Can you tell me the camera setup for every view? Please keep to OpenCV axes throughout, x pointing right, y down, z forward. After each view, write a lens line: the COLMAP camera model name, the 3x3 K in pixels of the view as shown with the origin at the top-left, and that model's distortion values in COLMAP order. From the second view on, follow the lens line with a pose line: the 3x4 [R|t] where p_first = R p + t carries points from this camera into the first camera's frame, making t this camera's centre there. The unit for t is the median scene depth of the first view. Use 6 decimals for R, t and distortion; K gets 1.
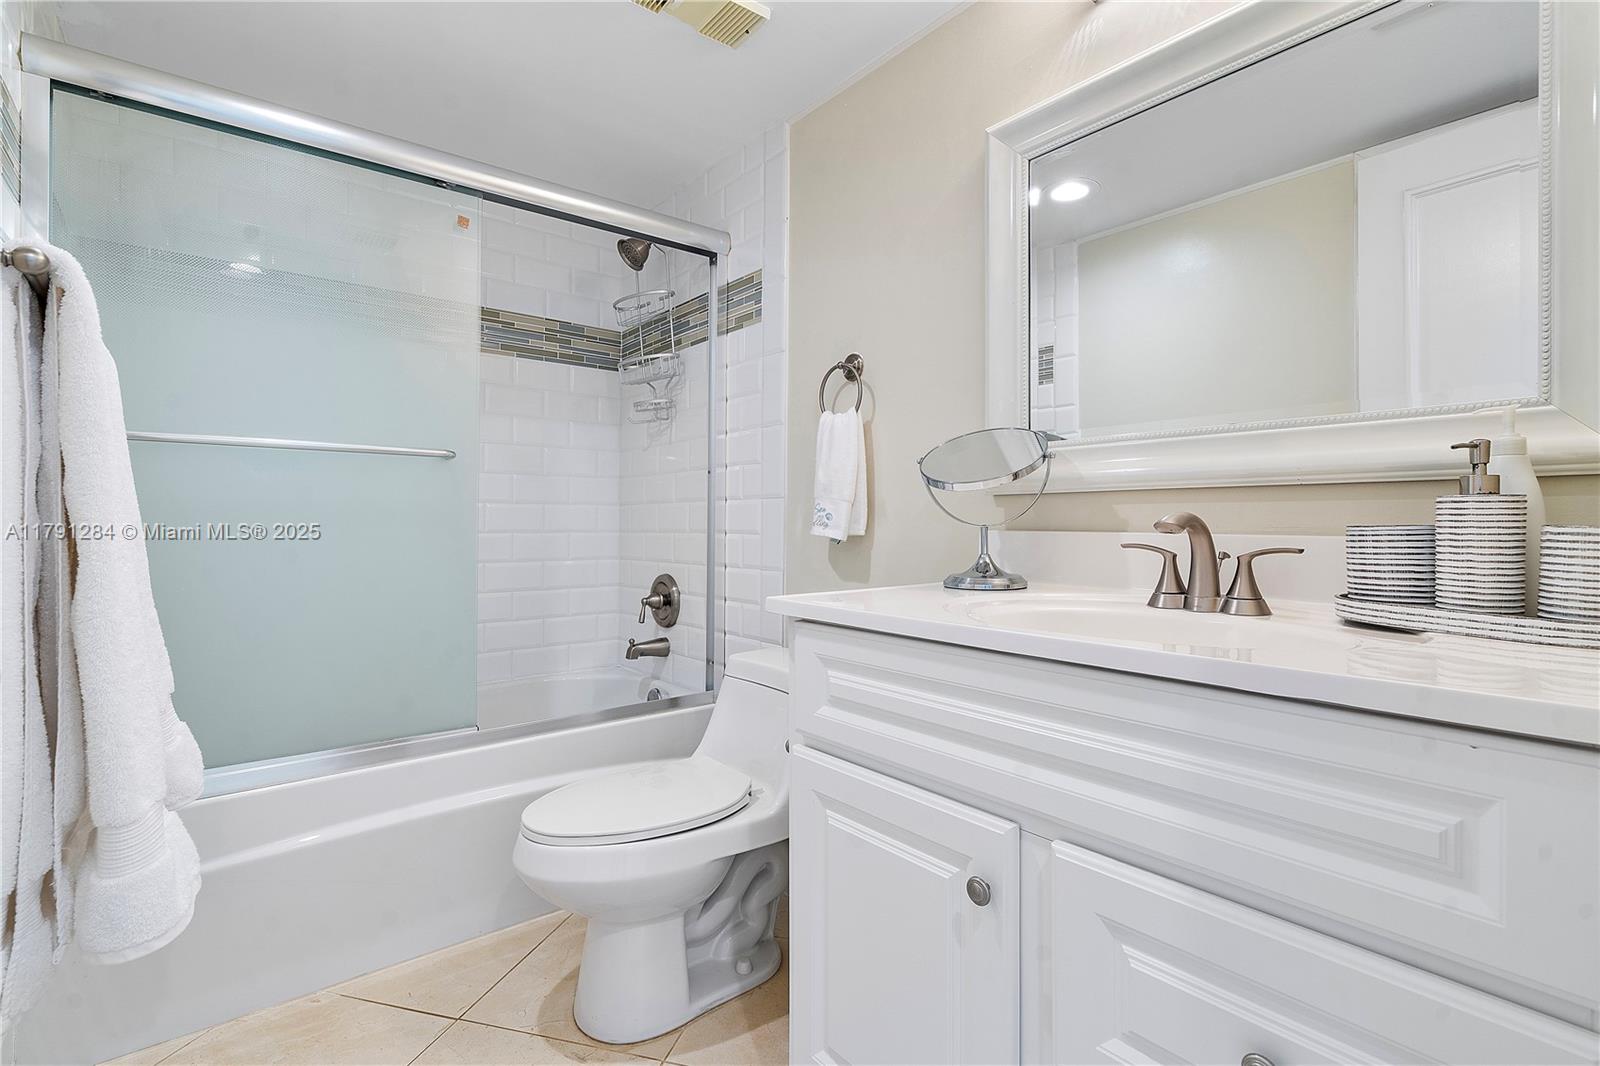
lens RADIAL K [[753.6, 0, 798.8], [0, 753.6, 521.8], [0, 0, 1]] dist [0.000527, 0.002673]
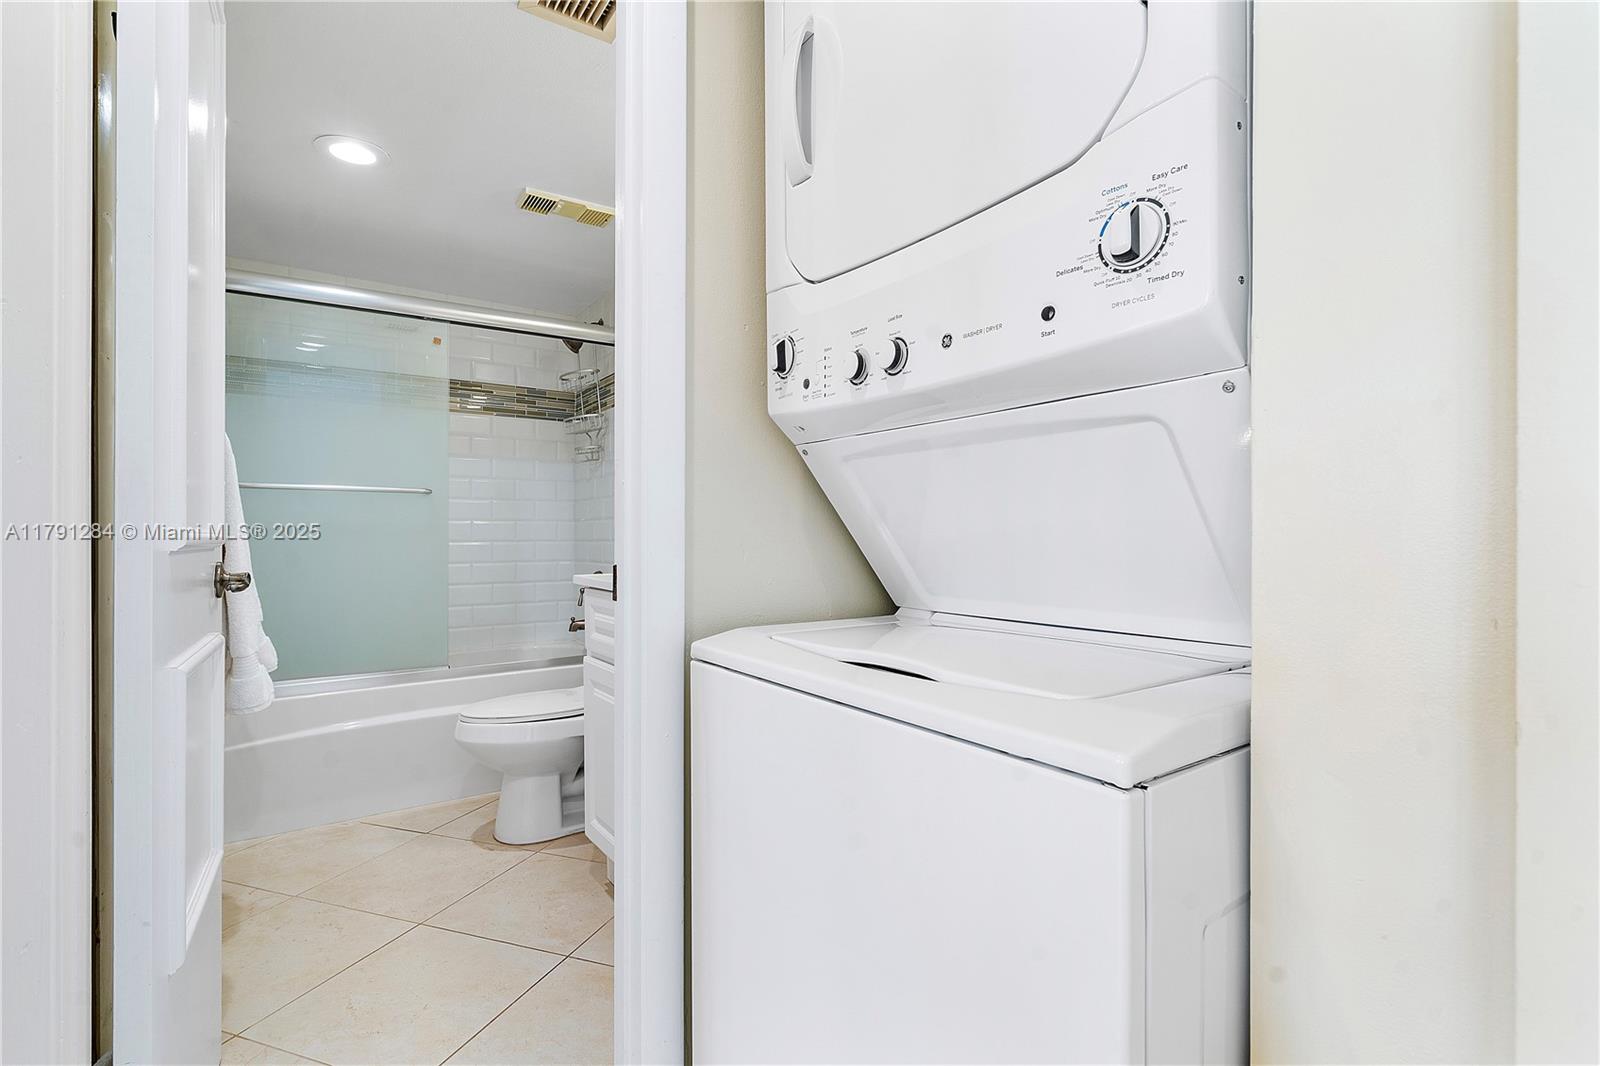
lens RADIAL K [[753.6, 0, 800.1], [0, 753.6, 538.3], [0, 0, 1]] dist [0.000527, 0.002673]
pose [[0.997099, 0.001313, -0.076100, 0.308506], [-0.000815, 0.999978, 0.006568, -0.000387], [0.076107, -0.006487, 0.997079, -0.366256]]
